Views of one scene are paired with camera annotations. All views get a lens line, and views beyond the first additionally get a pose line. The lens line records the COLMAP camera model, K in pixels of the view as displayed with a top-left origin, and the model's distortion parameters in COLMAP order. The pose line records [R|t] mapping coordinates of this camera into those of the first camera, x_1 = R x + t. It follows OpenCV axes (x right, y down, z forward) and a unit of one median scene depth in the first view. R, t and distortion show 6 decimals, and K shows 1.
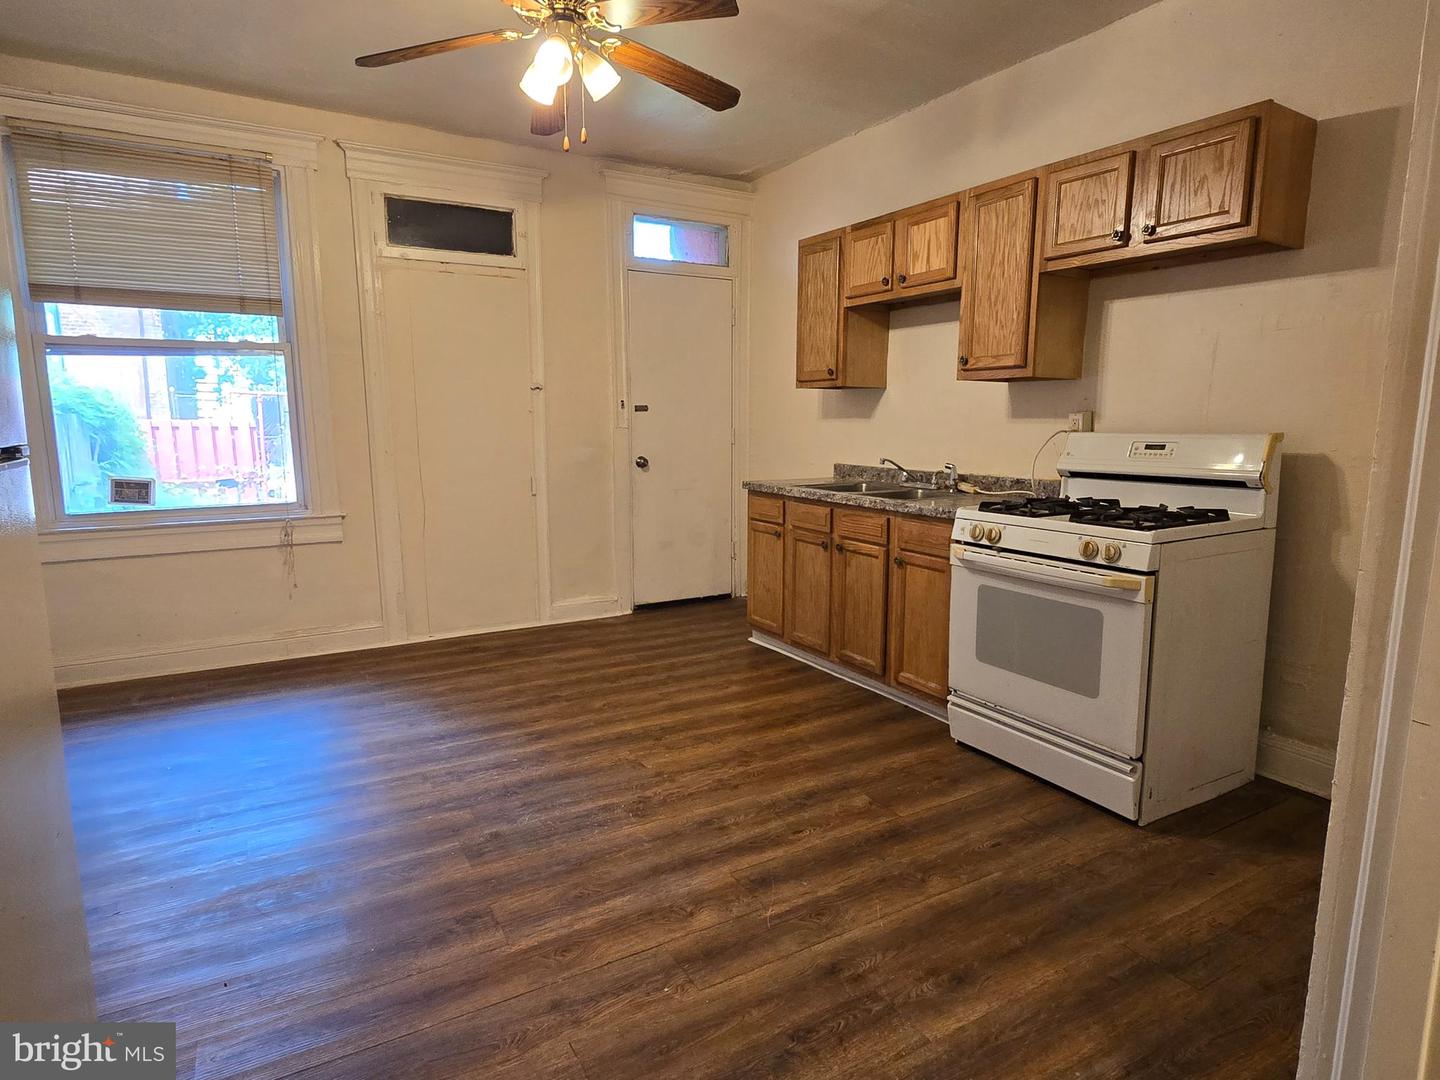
lens RADIAL K [[796.8, 0, 729.1], [0, 796.8, 544.4], [0, 0, 1]] dist [-0.003005, 0.000098]
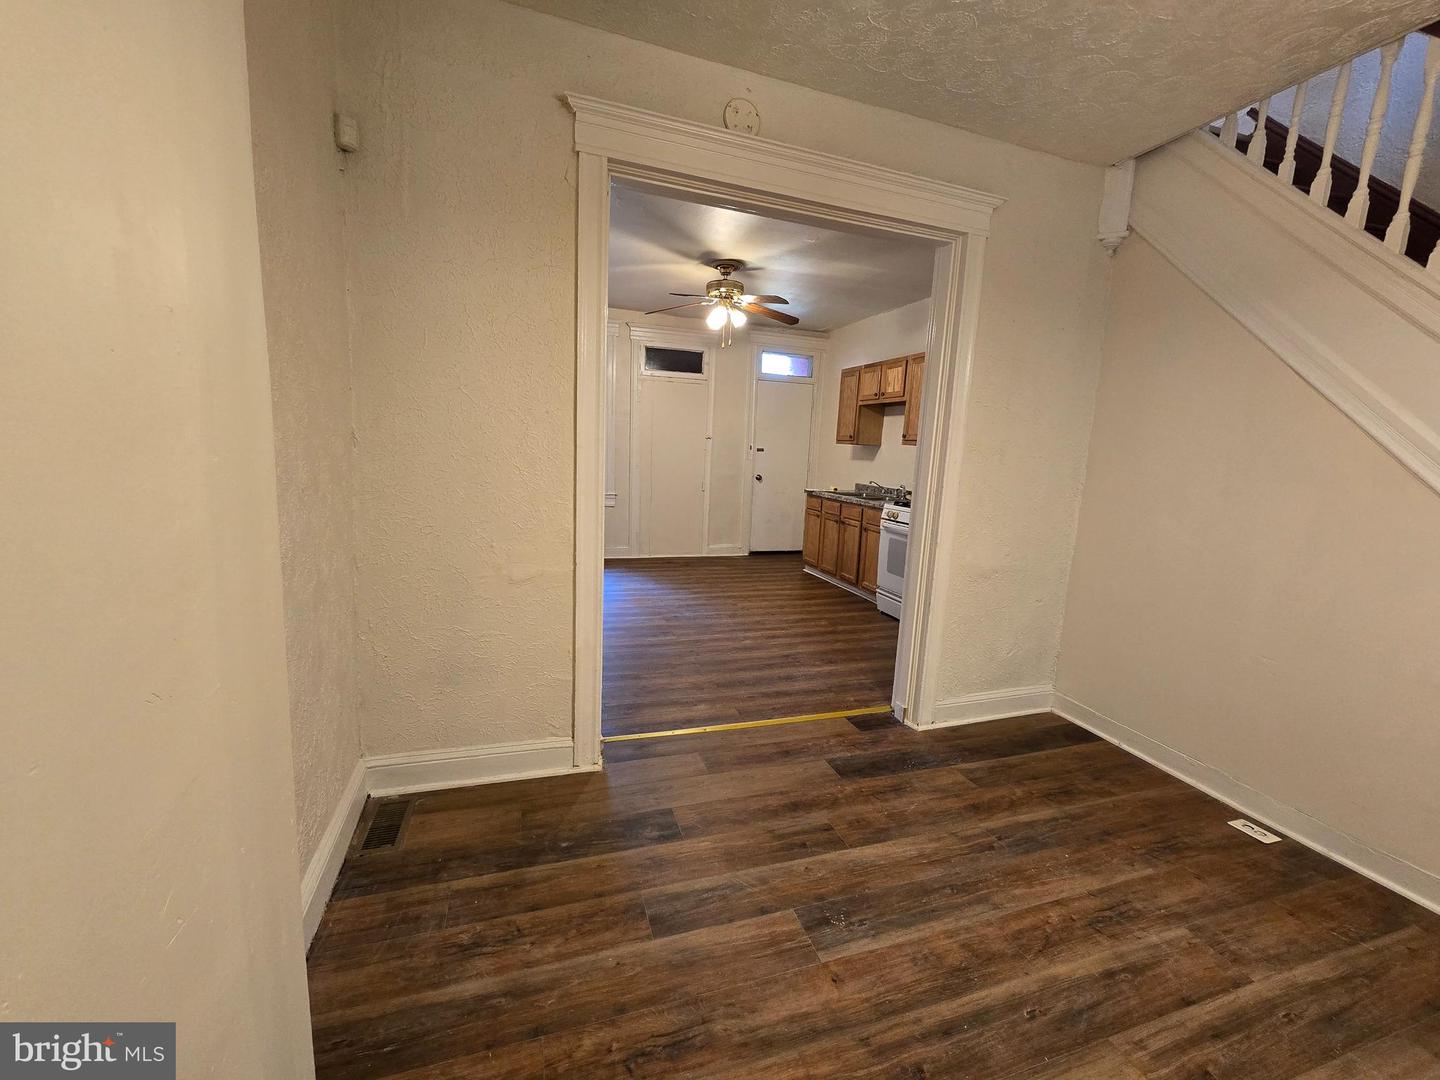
lens RADIAL K [[577.9, 0, 729.6], [0, 577.9, 539.4], [0, 0, 1]] dist [-0.008931, 0.000194]
pose [[0.976923, 0.074528, -0.200166, 0.165286], [-0.075448, 0.997145, 0.003040, 0.069585], [0.199821, 0.012132, 0.979757, -0.562773]]
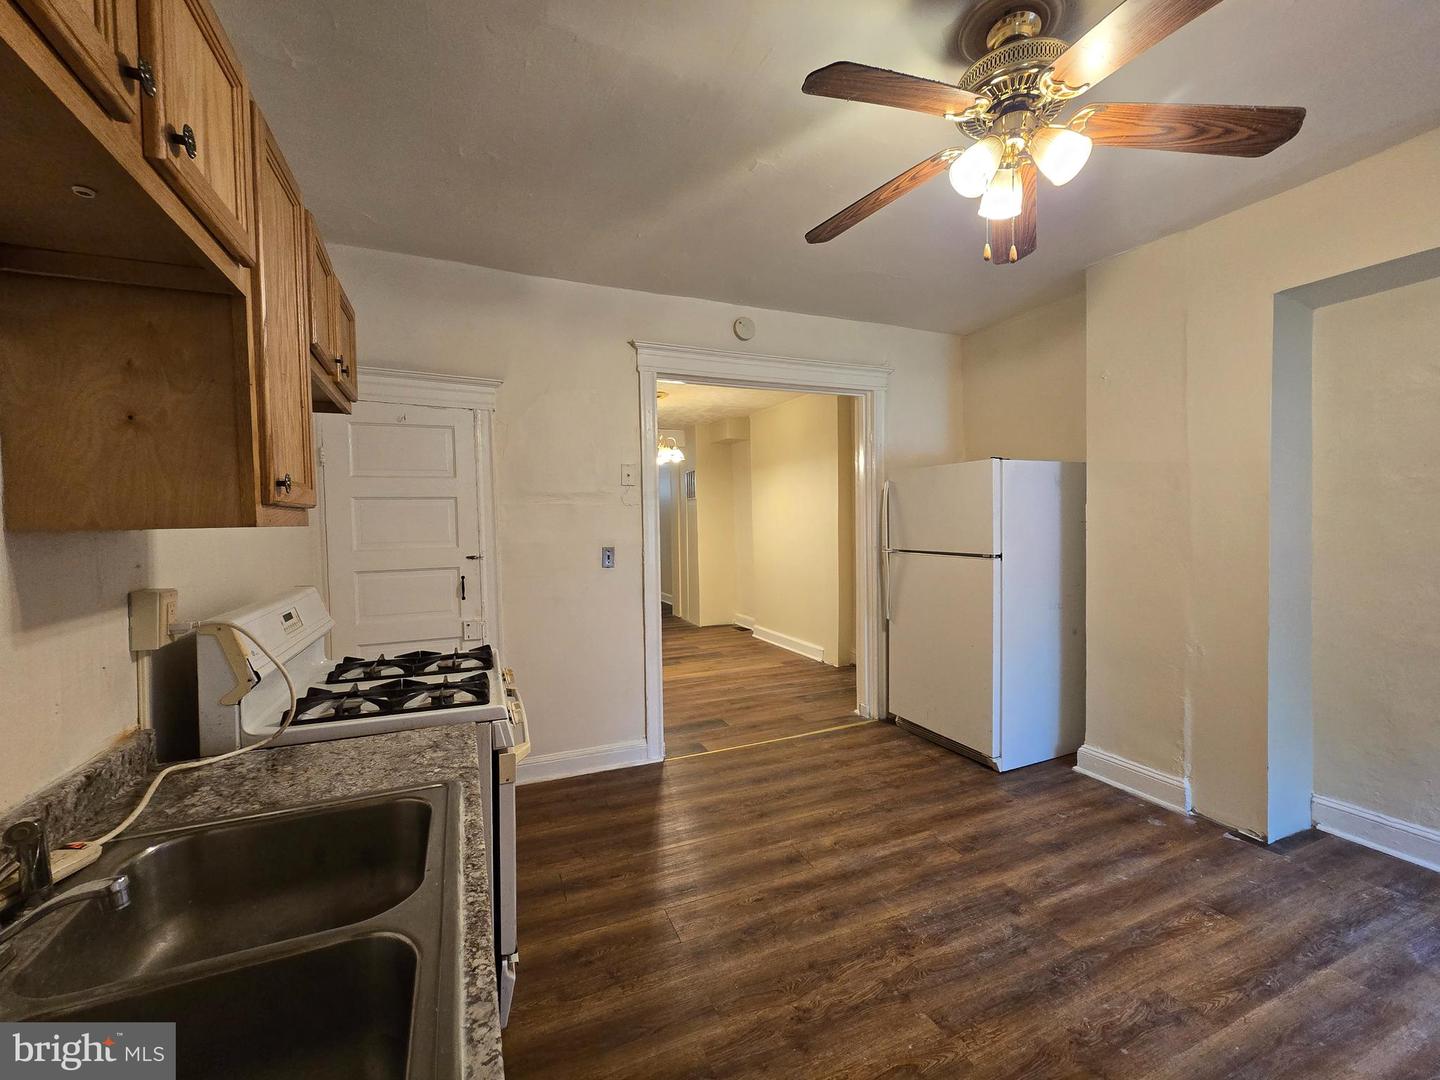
lens RADIAL K [[577.9, 0, 729.6], [0, 577.9, 539.4], [0, 0, 1]] dist [-0.008931, 0.000194]
pose [[-0.992868, 0.008256, 0.118933, 0.015462], [0.030343, 0.982248, 0.185118, -0.246357], [-0.115293, 0.187406, -0.975493, 1.253848]]
